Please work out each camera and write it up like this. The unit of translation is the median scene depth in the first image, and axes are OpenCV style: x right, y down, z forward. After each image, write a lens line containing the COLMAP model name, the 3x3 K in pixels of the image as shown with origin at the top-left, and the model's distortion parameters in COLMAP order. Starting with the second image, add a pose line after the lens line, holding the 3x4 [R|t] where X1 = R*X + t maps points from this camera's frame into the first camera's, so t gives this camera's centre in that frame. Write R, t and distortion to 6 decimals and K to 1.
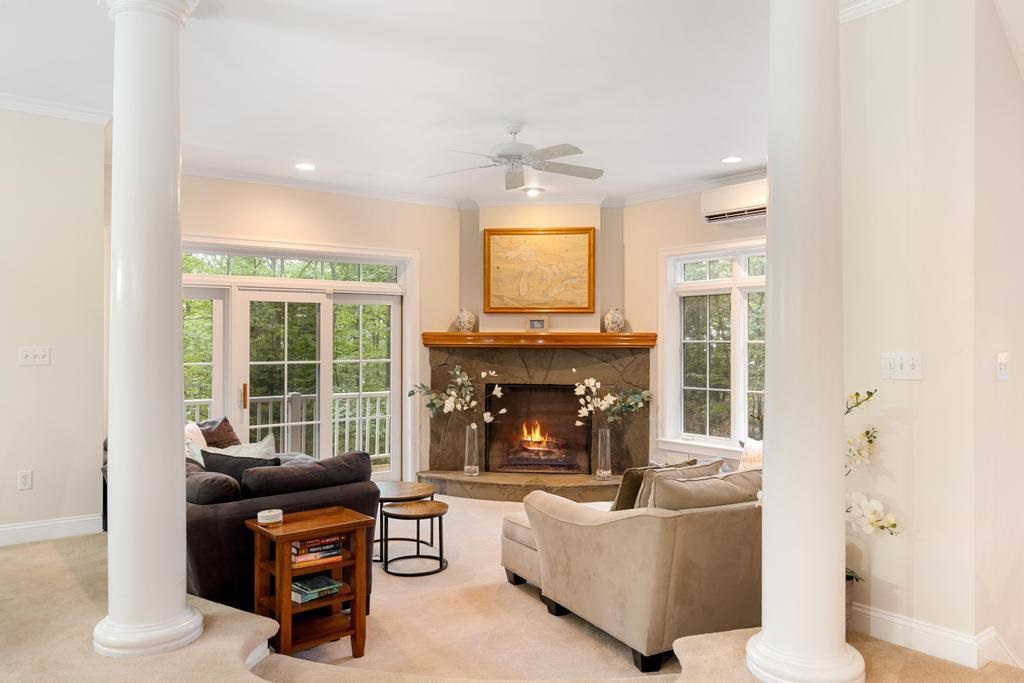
lens RADIAL K [[760.4, 0, 511.9], [0, 760.4, 340.7], [0, 0, 1]] dist [-0.003549, -0.001874]
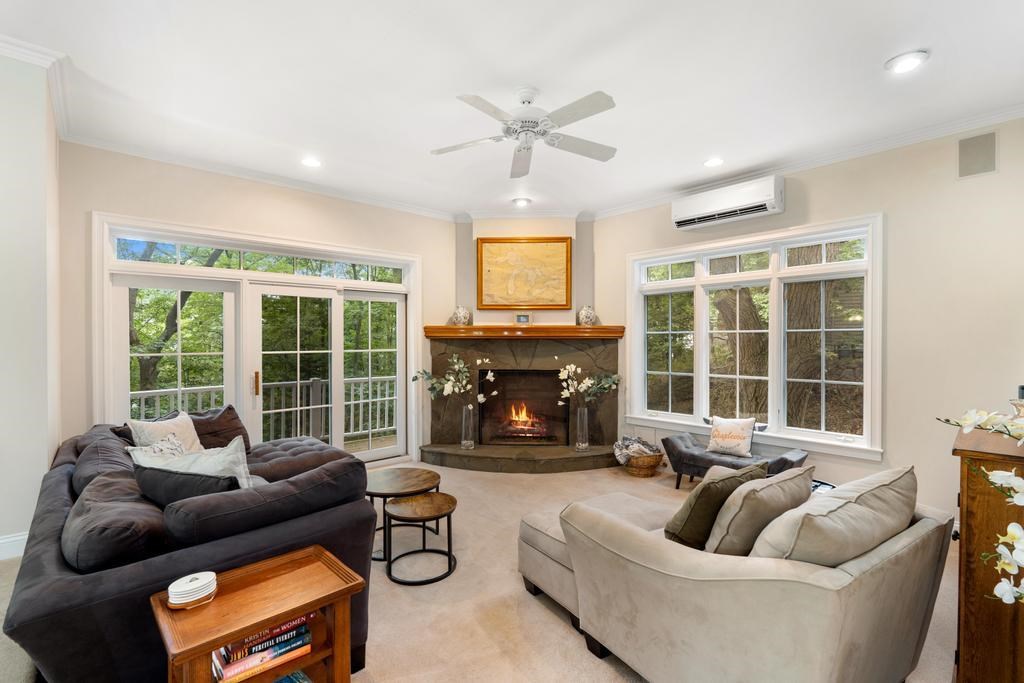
lens RADIAL K [[457.8, 0, 513.1], [0, 457.8, 346.7], [0, 0, 1]] dist [0.000019, 0.000252]
pose [[0.996483, -0.003189, 0.083737, -0.044415], [0.002310, 0.999941, 0.010599, 0.014836], [-0.083766, -0.010369, 0.996432, 0.314485]]
